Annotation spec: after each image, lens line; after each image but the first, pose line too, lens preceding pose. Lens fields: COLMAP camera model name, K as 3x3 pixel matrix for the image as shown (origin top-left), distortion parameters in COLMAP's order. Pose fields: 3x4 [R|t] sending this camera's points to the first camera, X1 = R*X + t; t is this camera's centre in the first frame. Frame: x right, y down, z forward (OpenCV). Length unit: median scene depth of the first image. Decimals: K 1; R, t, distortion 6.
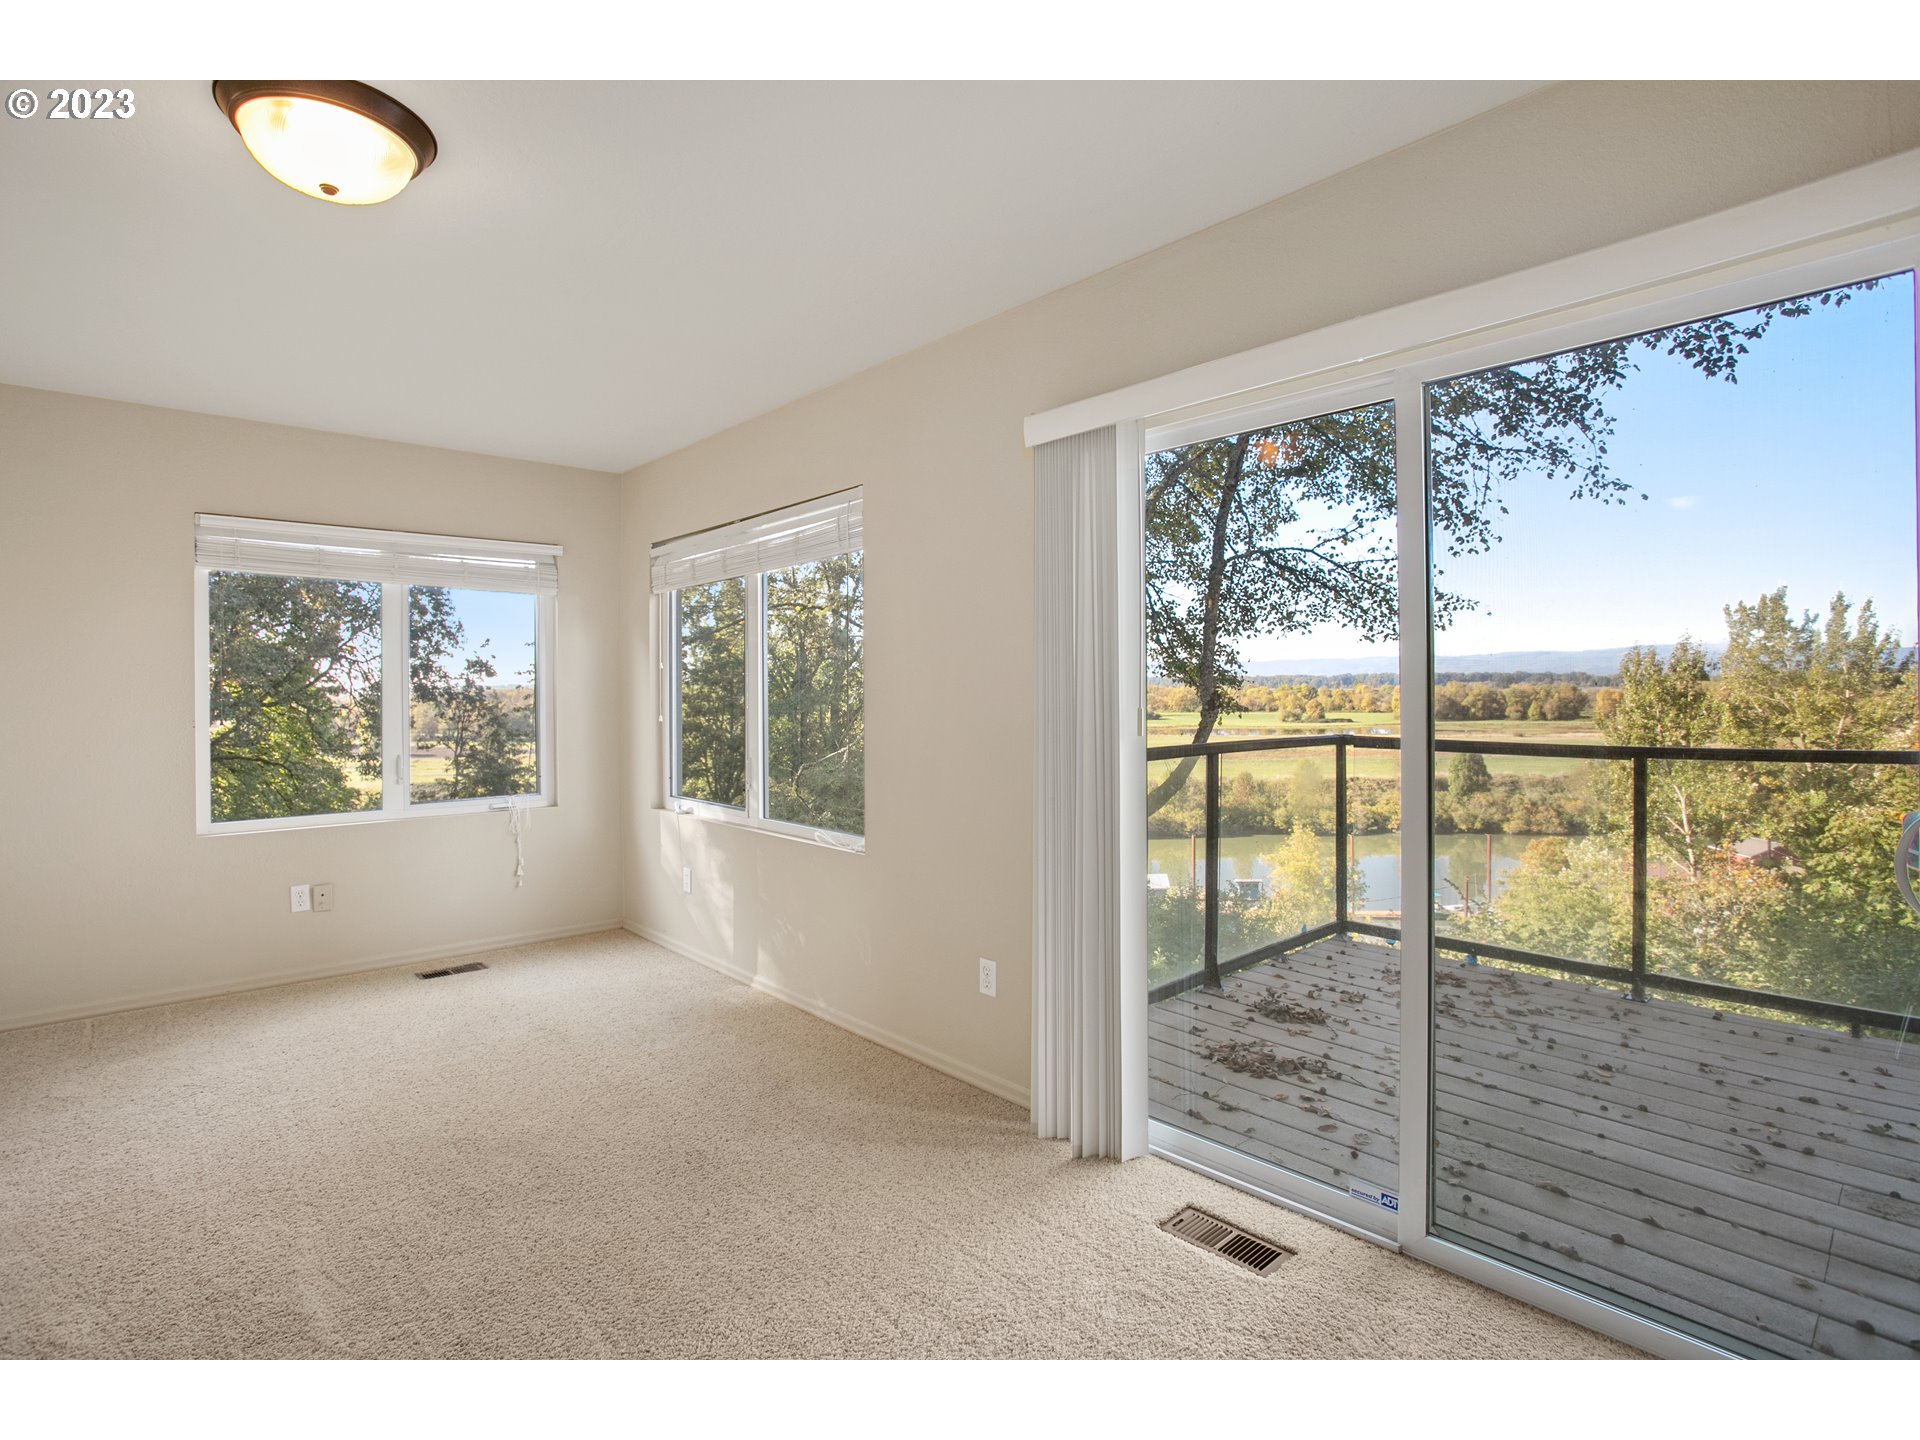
lens RADIAL K [[943.4, 0, 969.6], [0, 943.4, 719.5], [0, 0, 1]] dist [-0.041971, 0.002293]
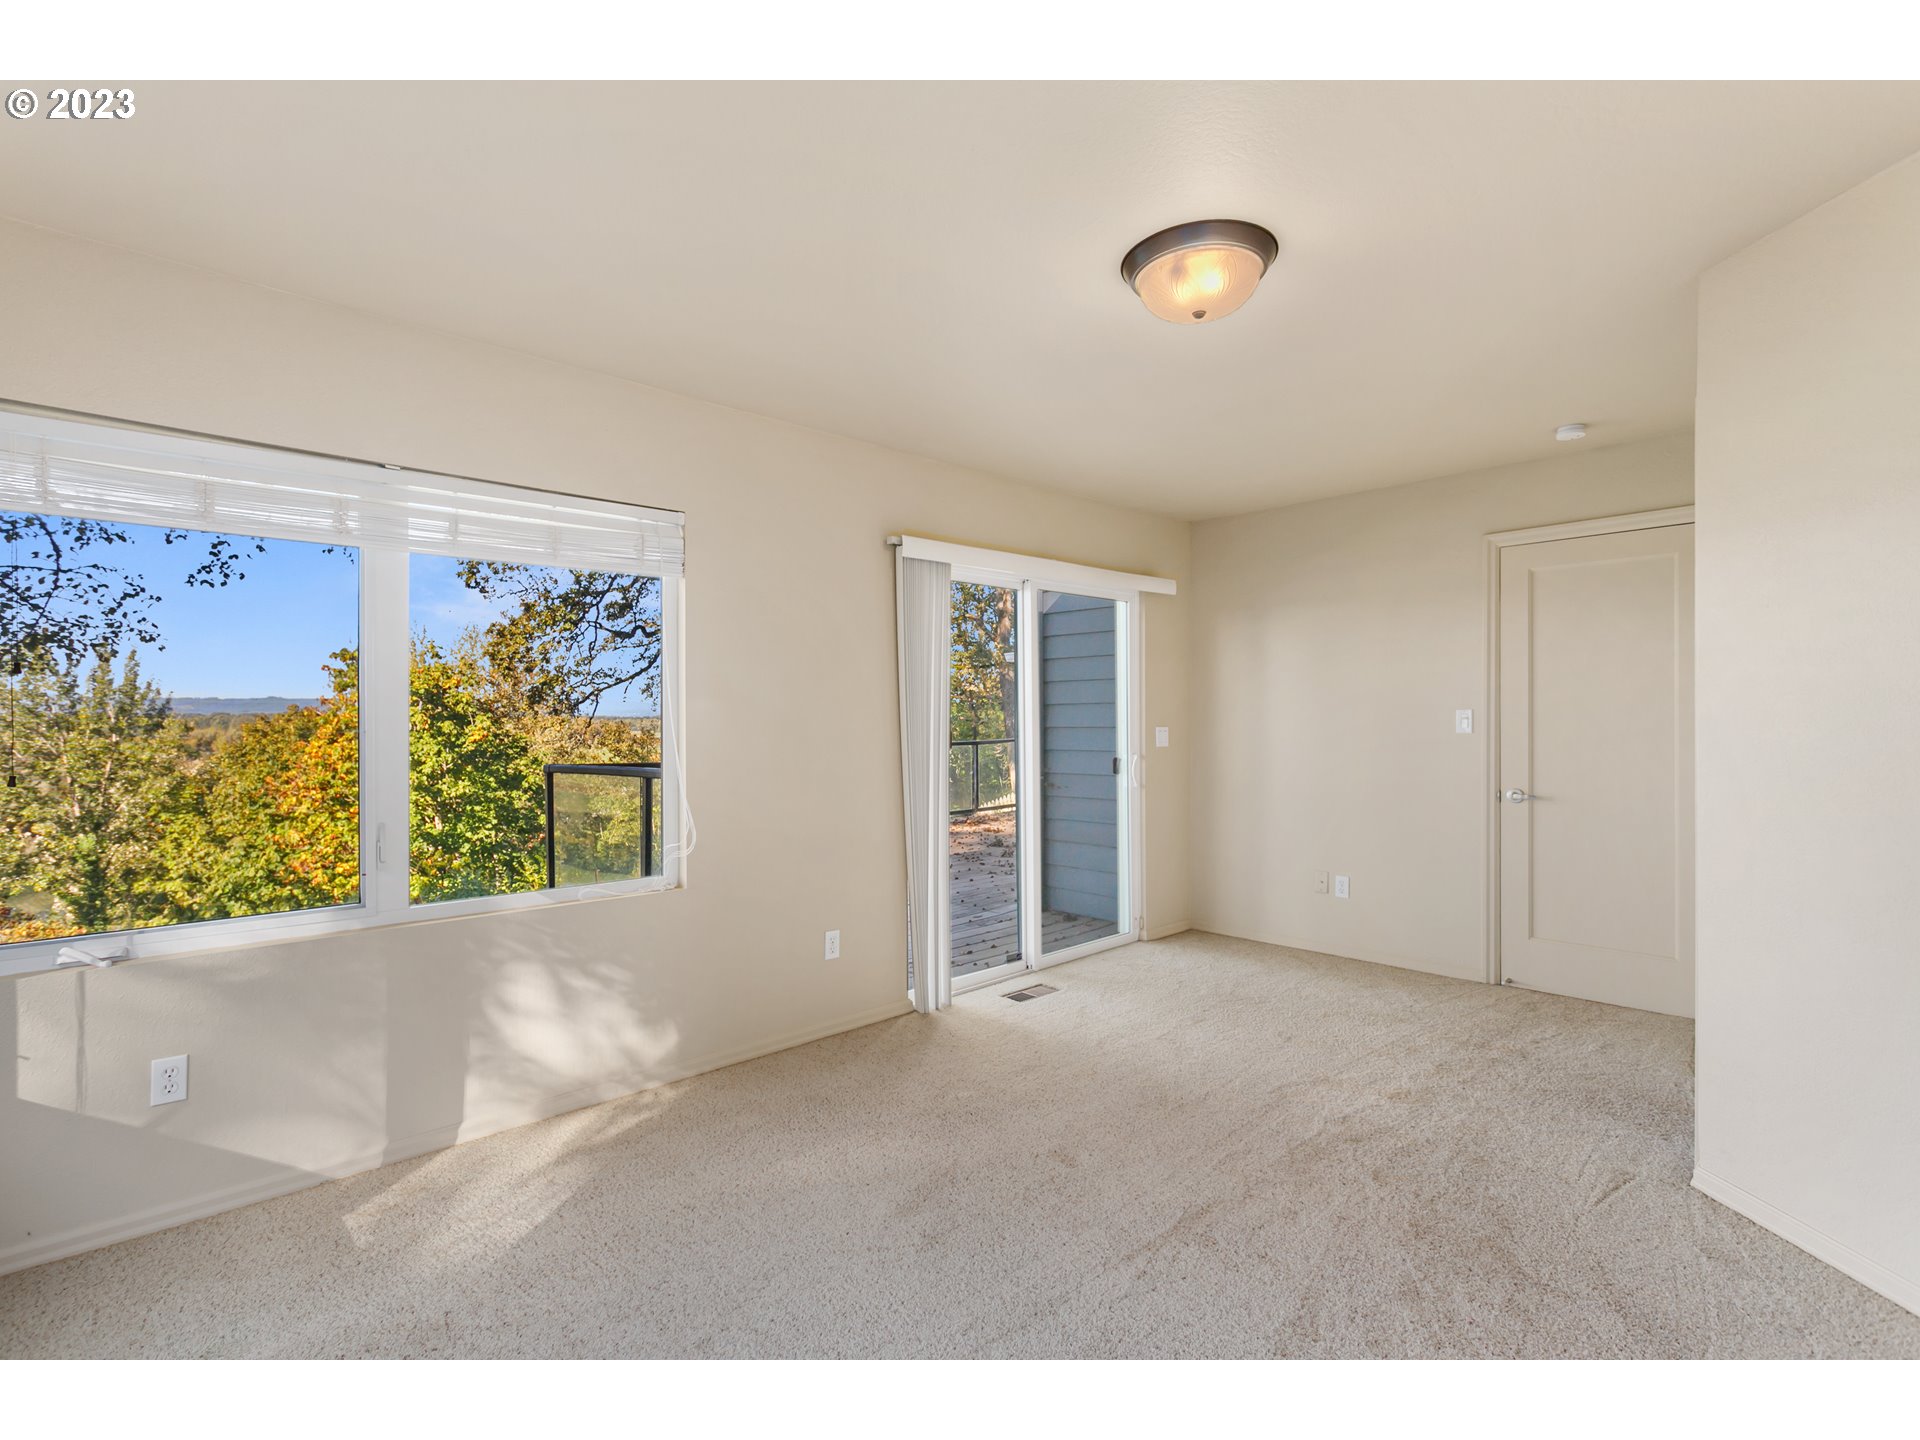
lens RADIAL K [[943.4, 0, 941.3], [0, 943.4, 722.7], [0, 0, 1]] dist [-0.041971, 0.002293]
pose [[-0.005278, 0.011177, 0.999924, -0.085360], [0.035551, 0.999308, -0.010982, -0.000520], [-0.999354, 0.035490, -0.005672, 0.057393]]
